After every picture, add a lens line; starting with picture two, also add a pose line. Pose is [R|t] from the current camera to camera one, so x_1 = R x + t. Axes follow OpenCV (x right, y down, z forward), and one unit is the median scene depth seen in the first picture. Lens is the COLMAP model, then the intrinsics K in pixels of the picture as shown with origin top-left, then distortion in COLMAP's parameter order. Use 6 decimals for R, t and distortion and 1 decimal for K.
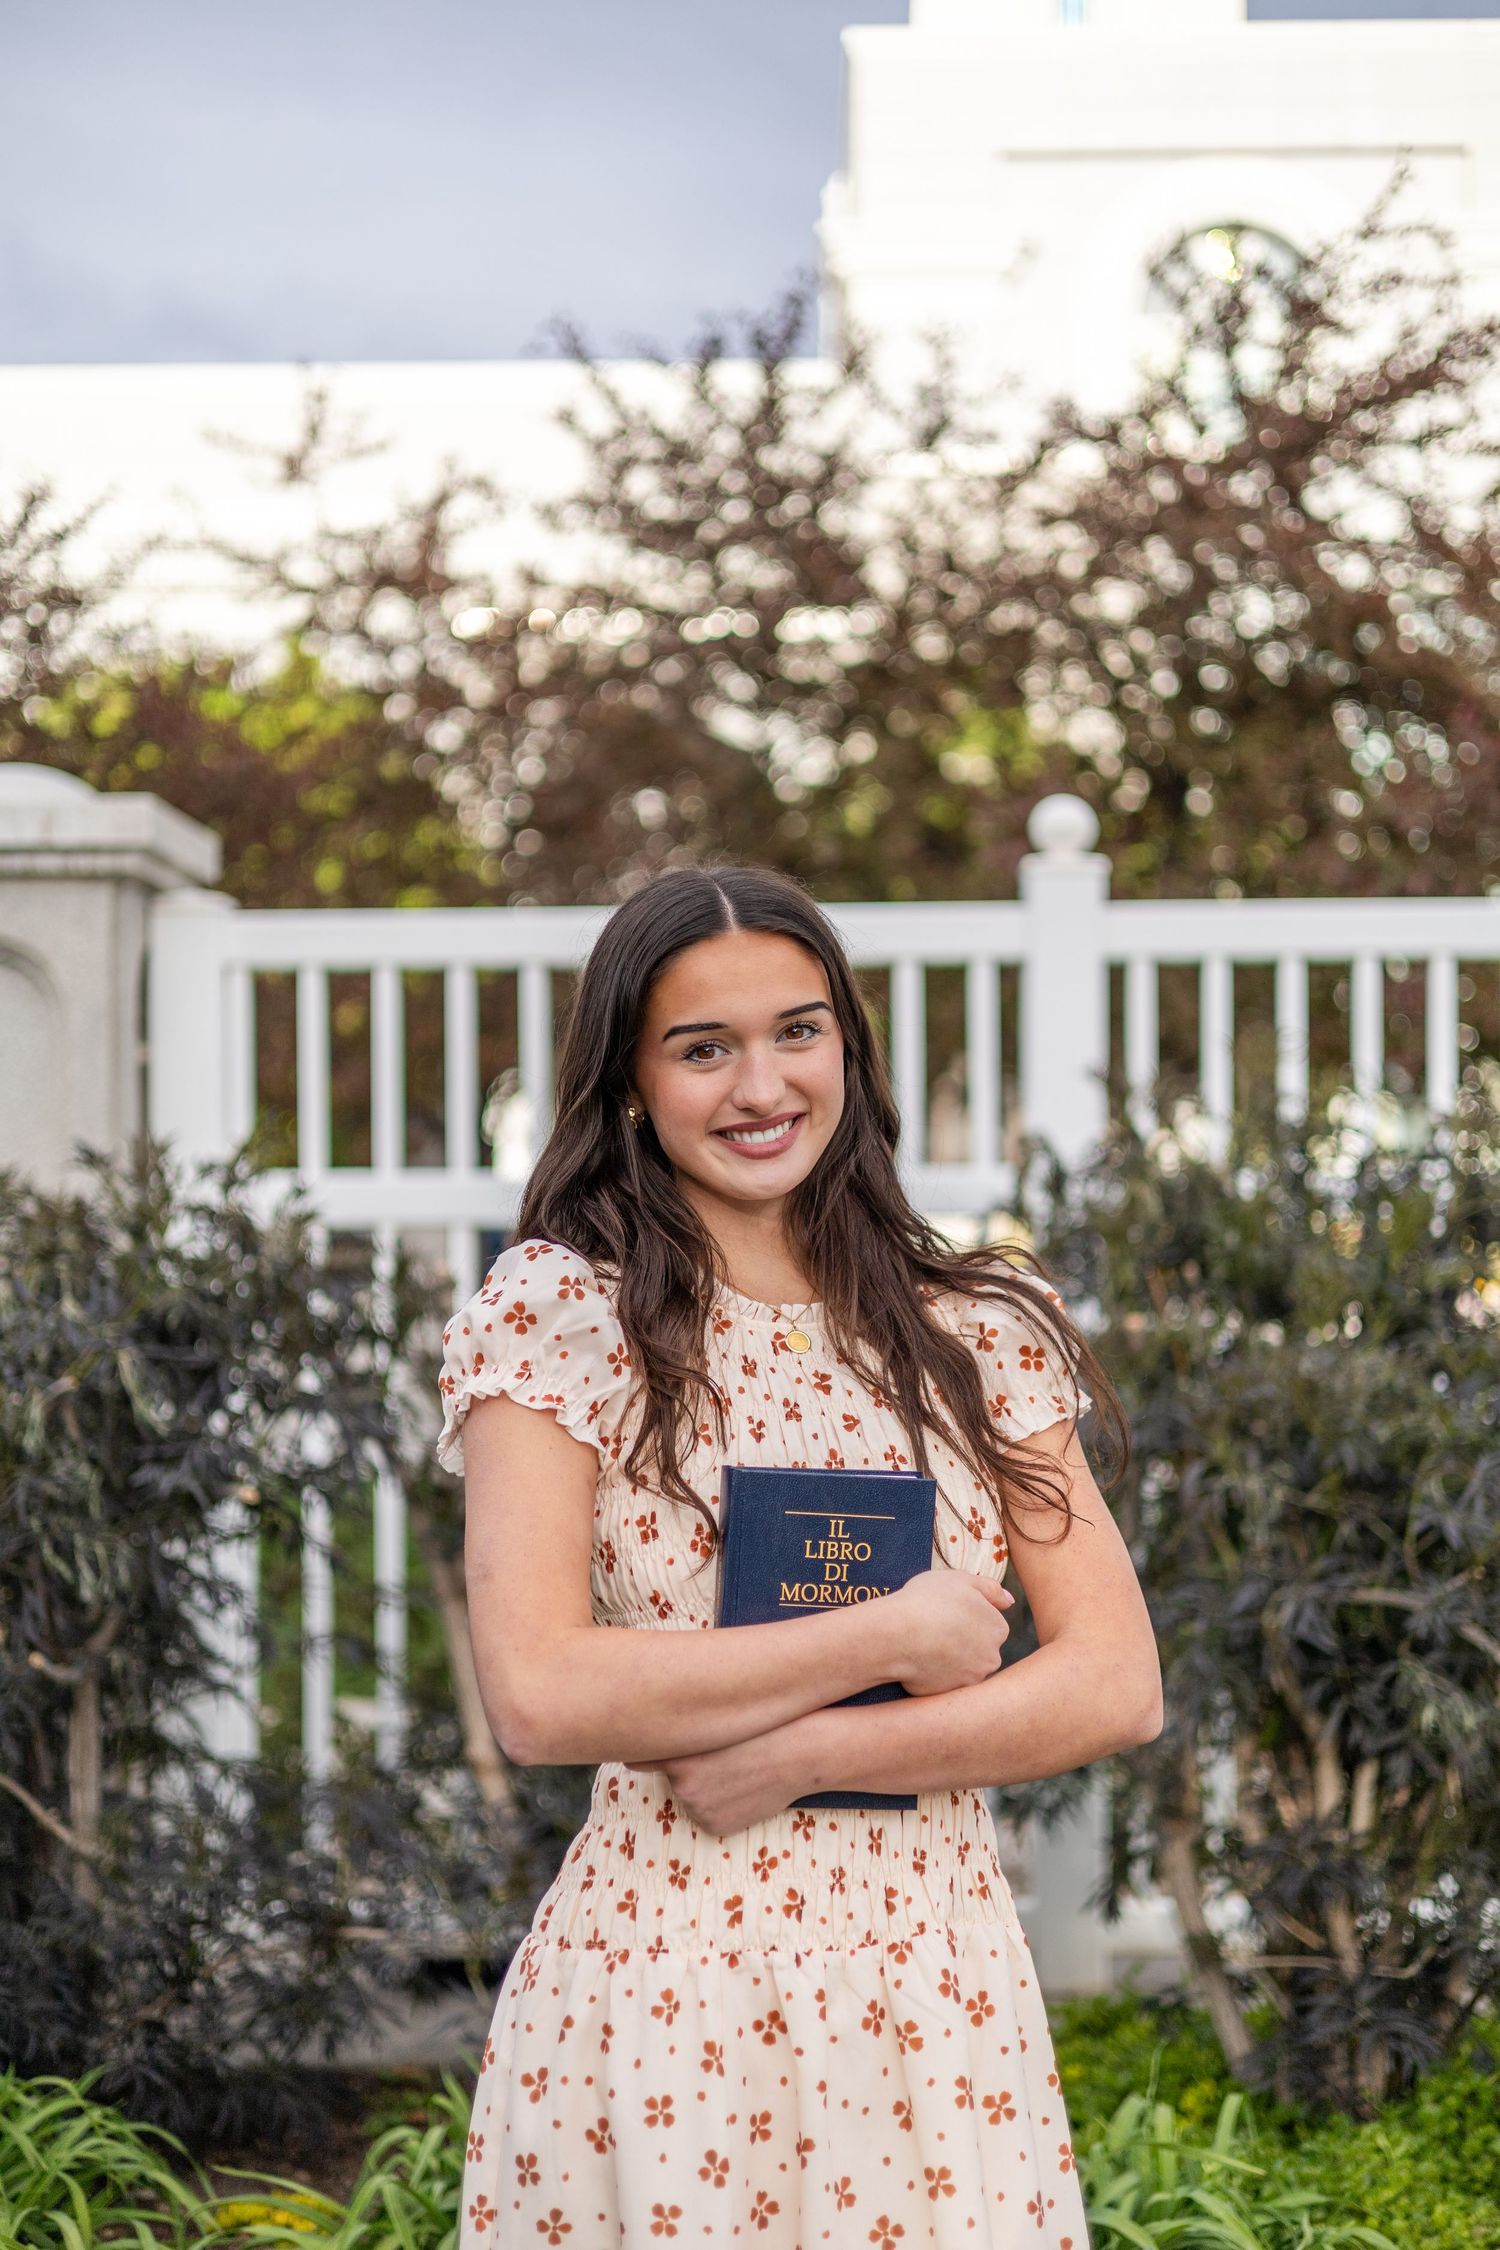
lens RADIAL K [[3287.3, 0, 699.3], [0, 3287.3, 1123.7], [0, 0, 1]] dist [-0.000926, 0.022706]
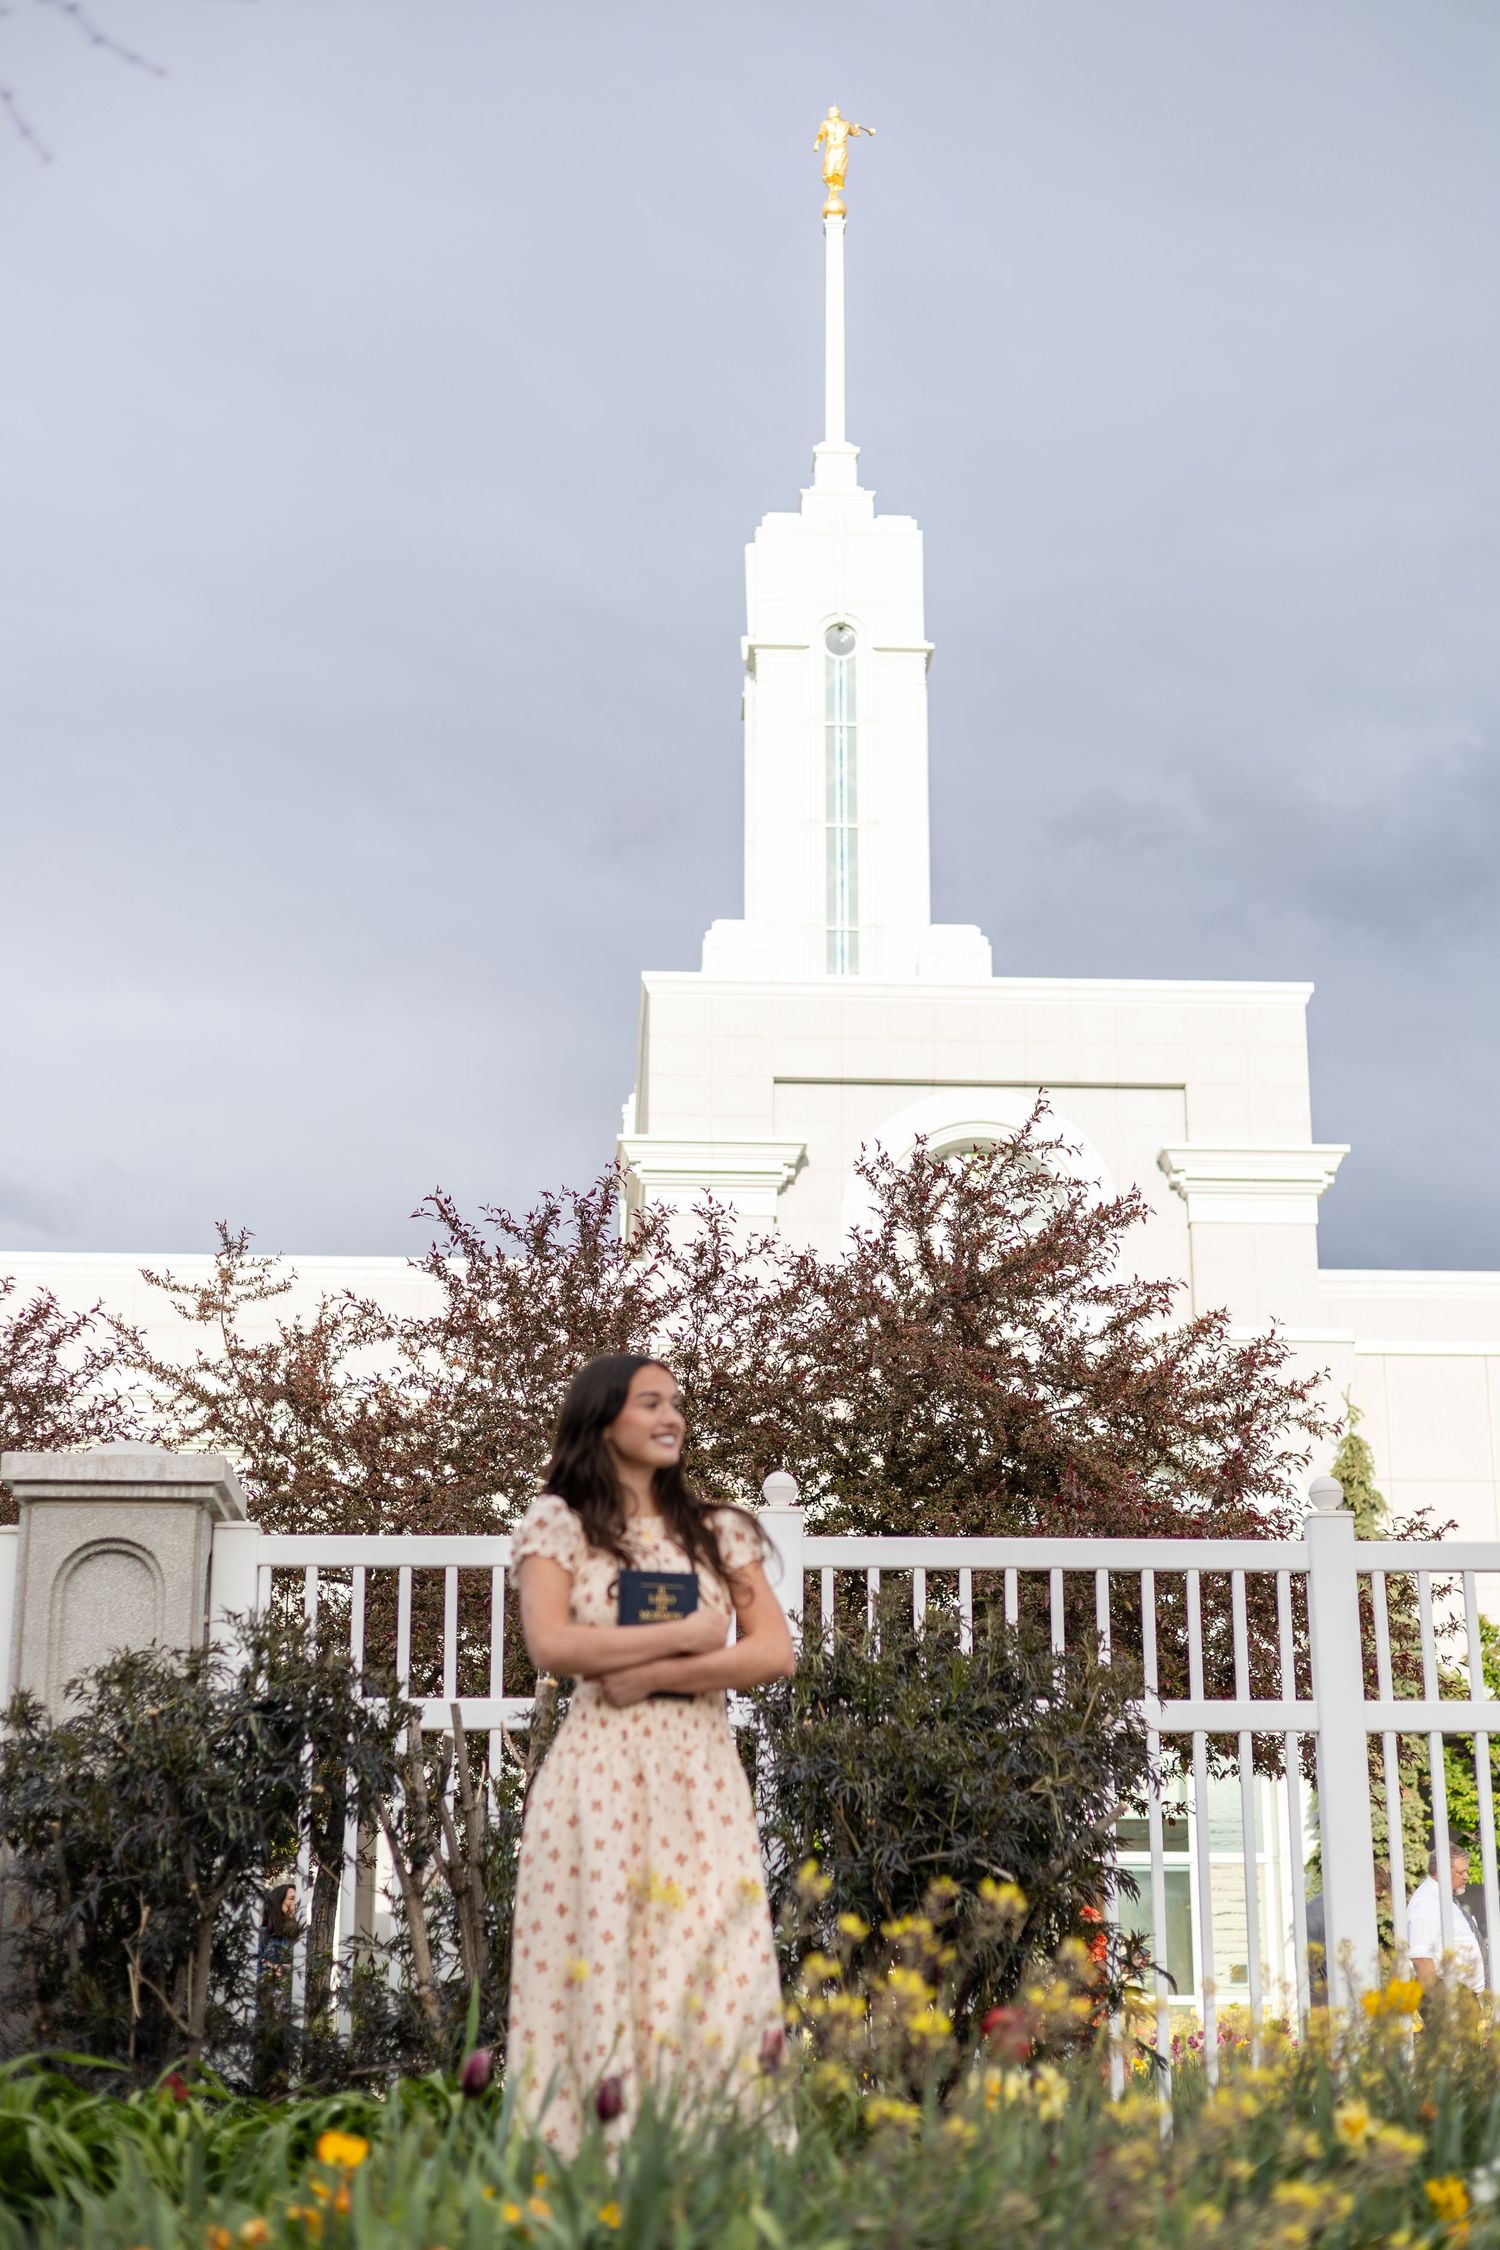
lens RADIAL K [[3287.3, 0, 699.3], [0, 3287.3, 1123.7], [0, 0, 1]] dist [-0.000926, 0.022706]
pose [[0.997573, 0.023630, 0.065503, -0.108315], [-0.005201, 0.963320, -0.268306, 0.451219], [-0.069440, 0.267314, 0.961104, -1.575944]]
